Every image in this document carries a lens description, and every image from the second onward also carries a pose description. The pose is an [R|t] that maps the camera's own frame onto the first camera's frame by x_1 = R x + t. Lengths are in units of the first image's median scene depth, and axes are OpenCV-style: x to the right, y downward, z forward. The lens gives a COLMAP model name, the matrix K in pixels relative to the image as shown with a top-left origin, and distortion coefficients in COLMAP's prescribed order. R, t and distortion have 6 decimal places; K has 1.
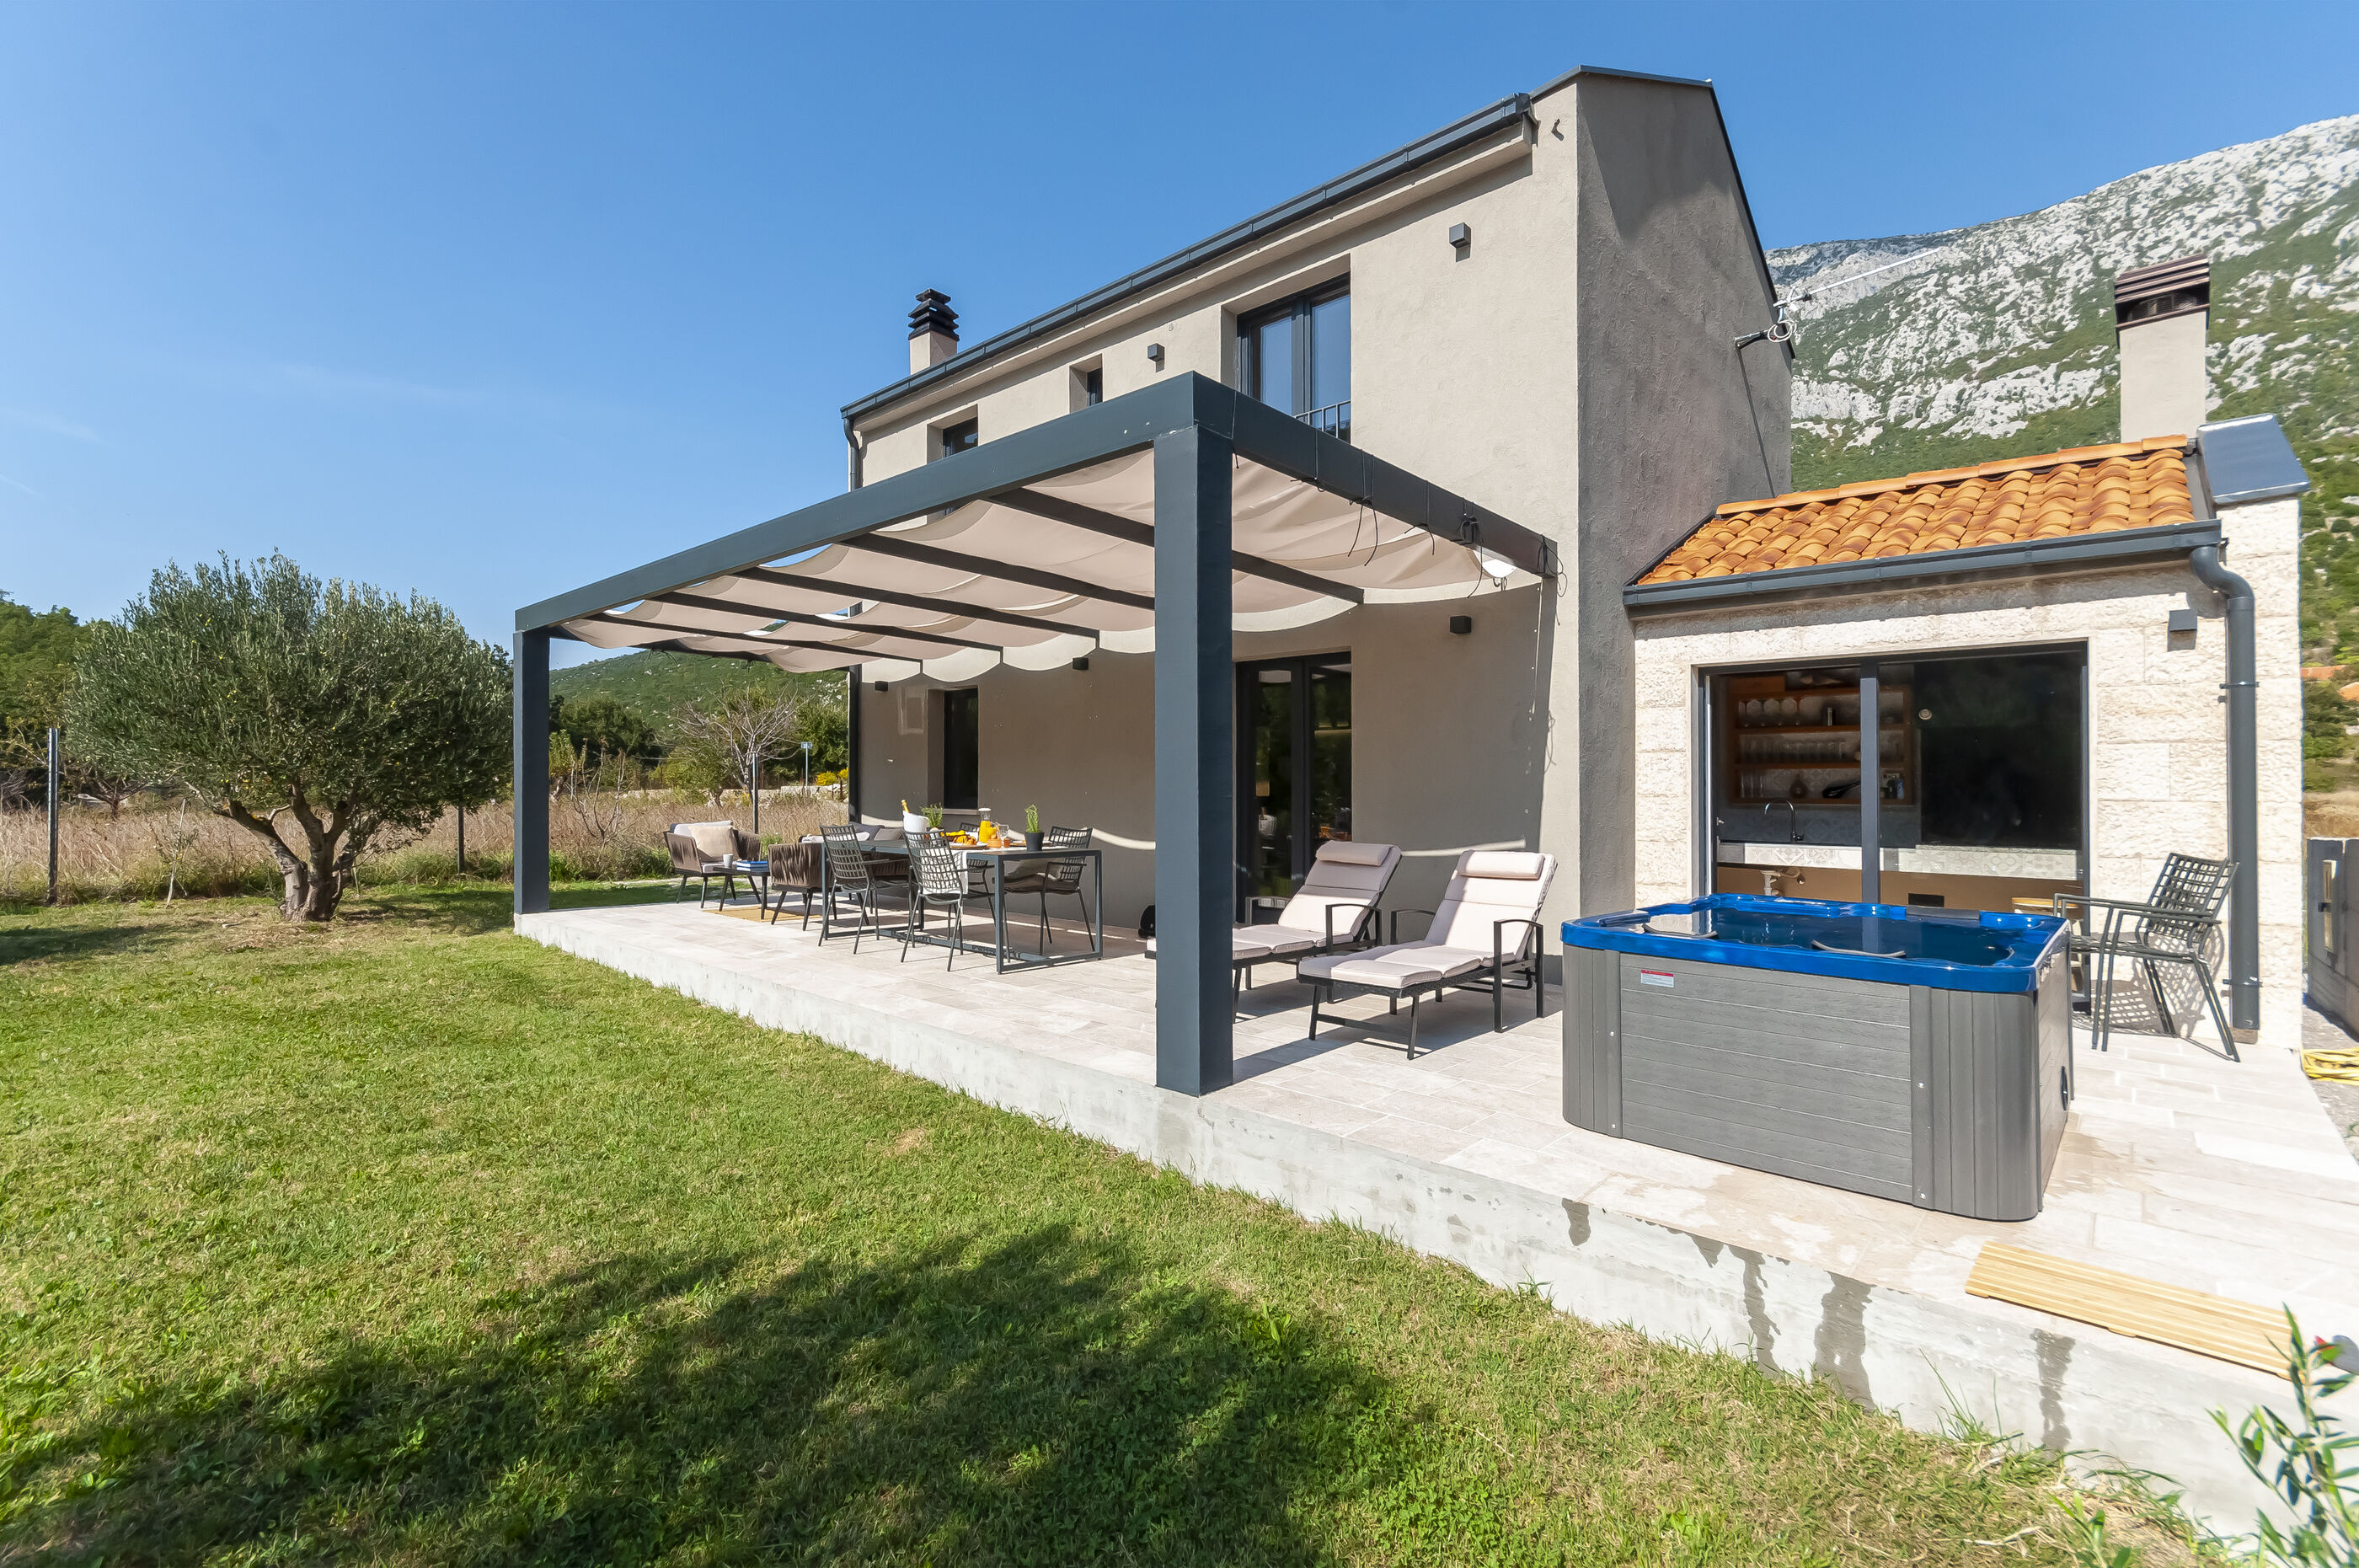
lens RADIAL K [[1051.9, 0, 1183.6], [0, 1051.9, 797.7], [0, 0, 1]] dist [0.007202, -0.000582]
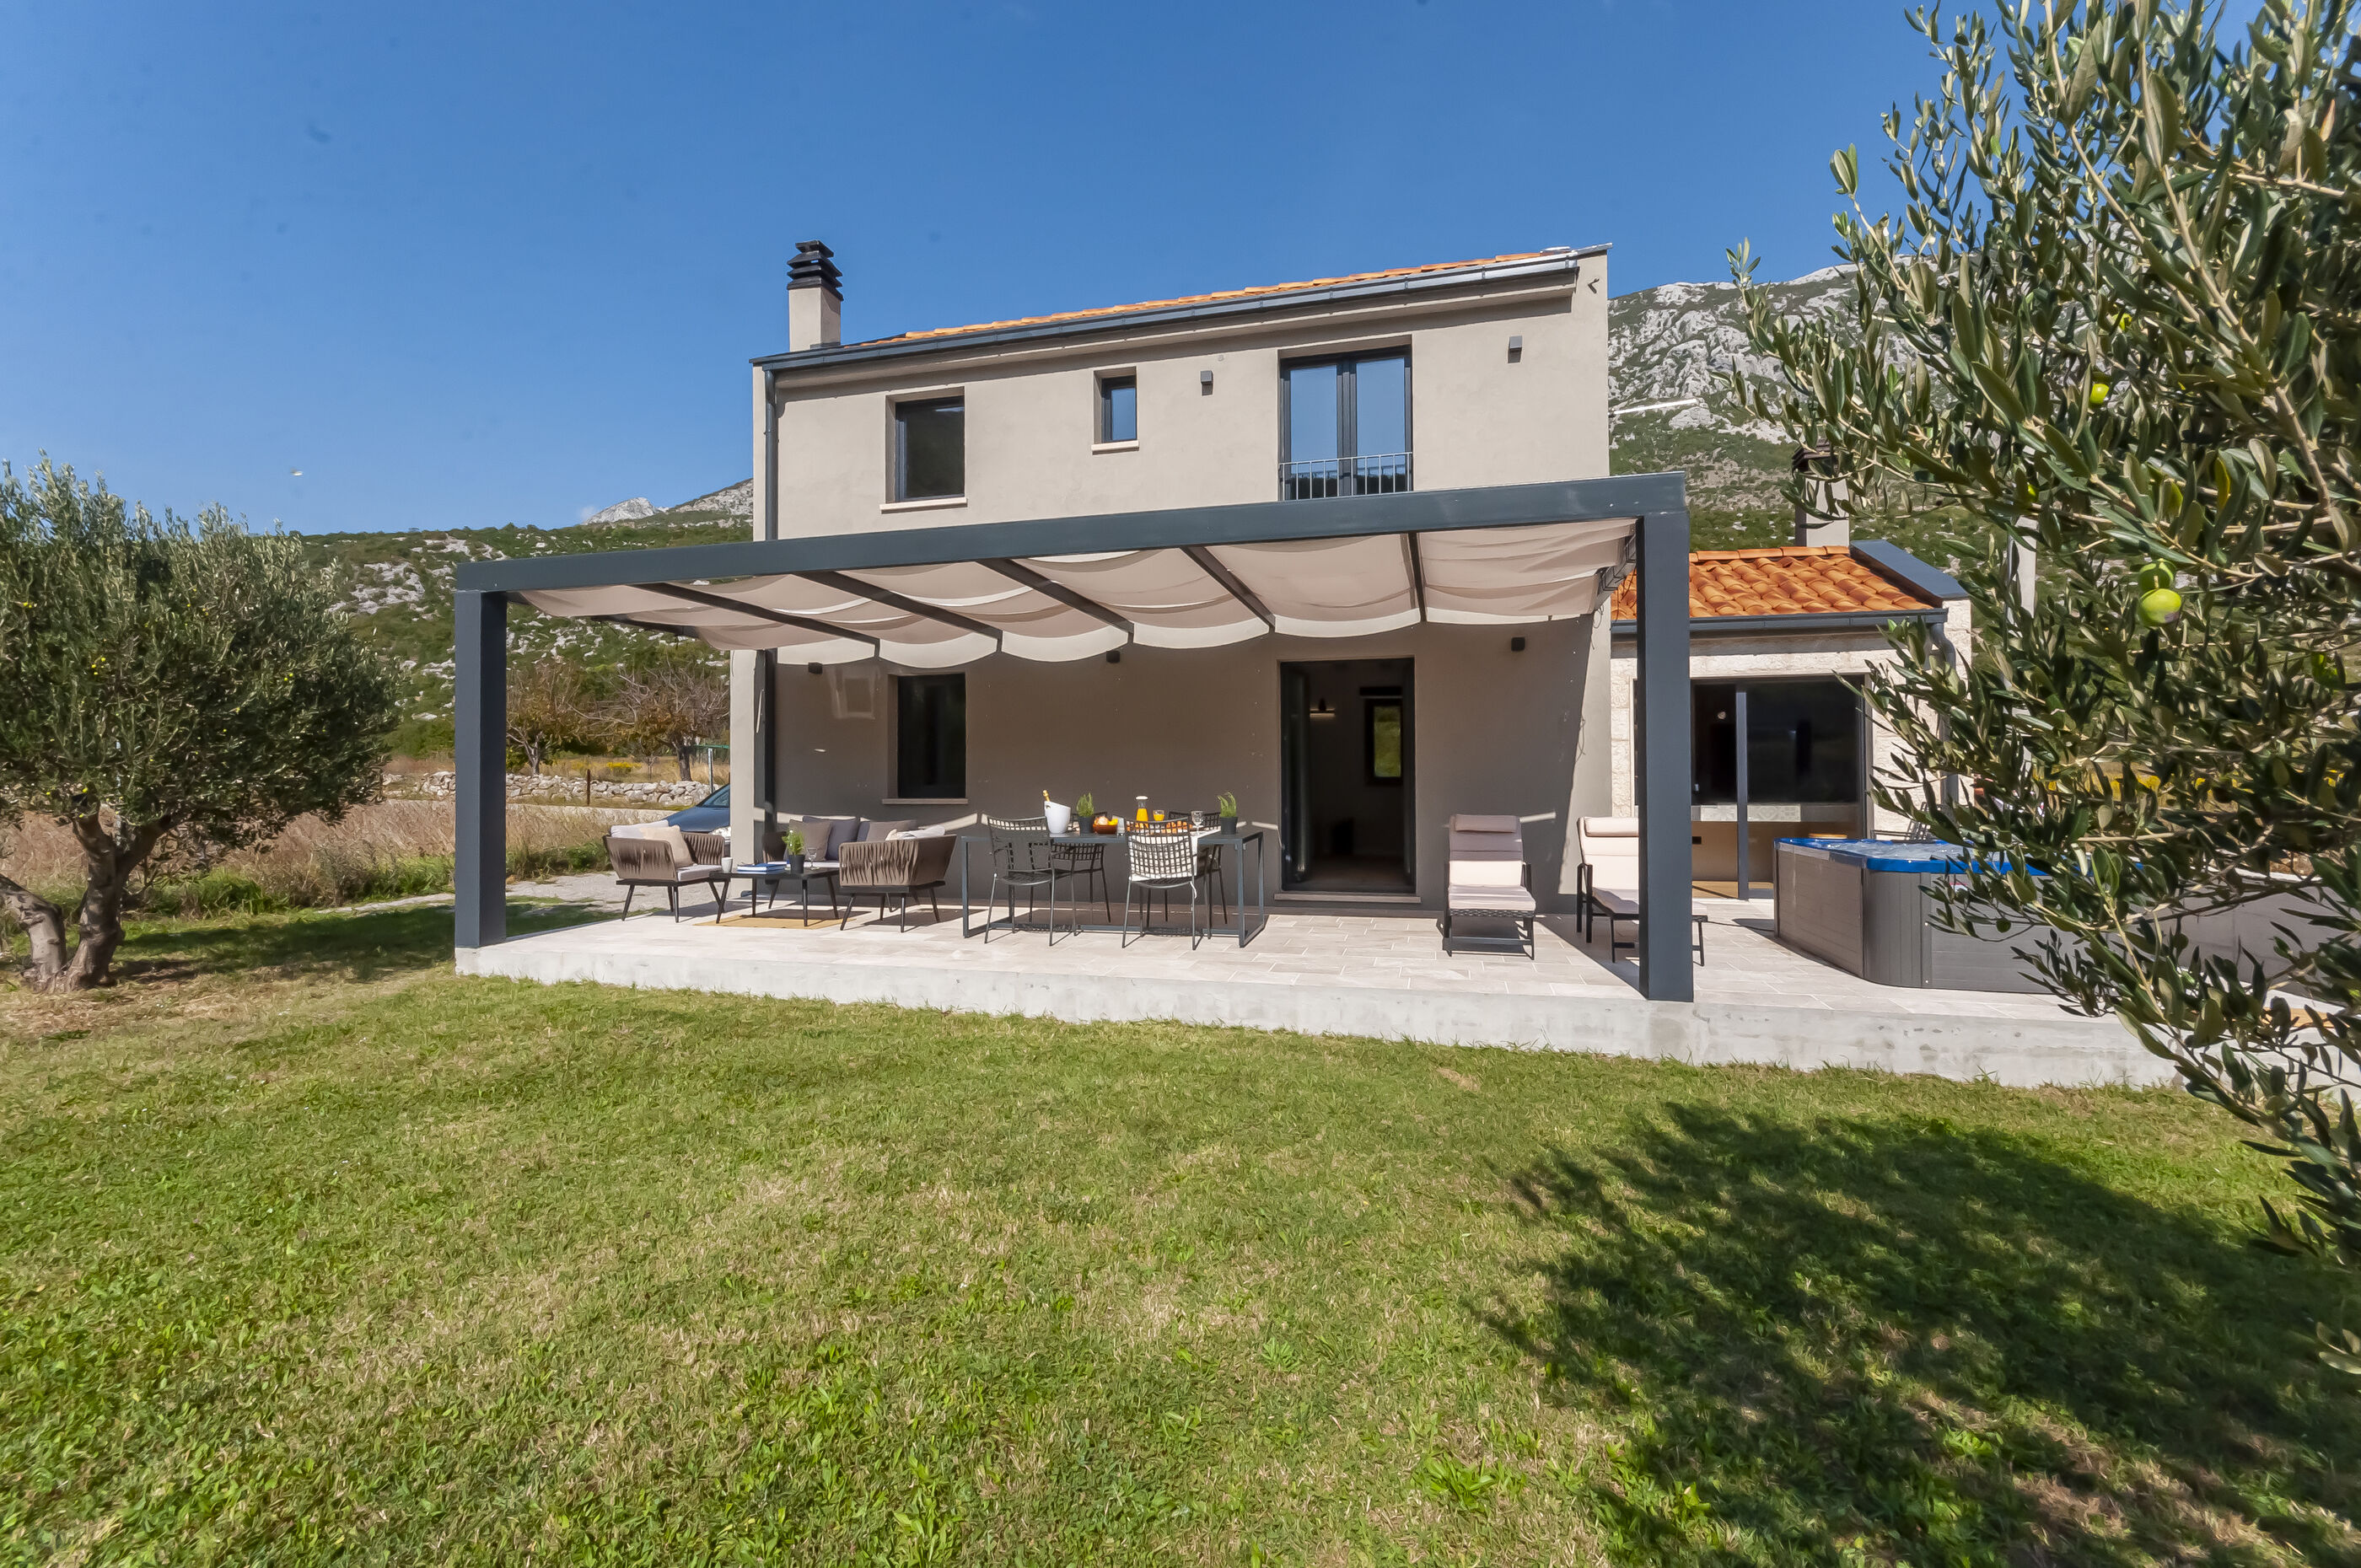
lens RADIAL K [[1052.6, 0, 1188.3], [0, 1052.6, 763.6], [0, 0, 1]] dist [0.007202, -0.000582]
pose [[0.882499, -0.014755, 0.470082, -0.673668], [0.018875, 0.999814, -0.004051, -0.019109], [-0.469935, 0.012448, 0.882613, 0.050371]]
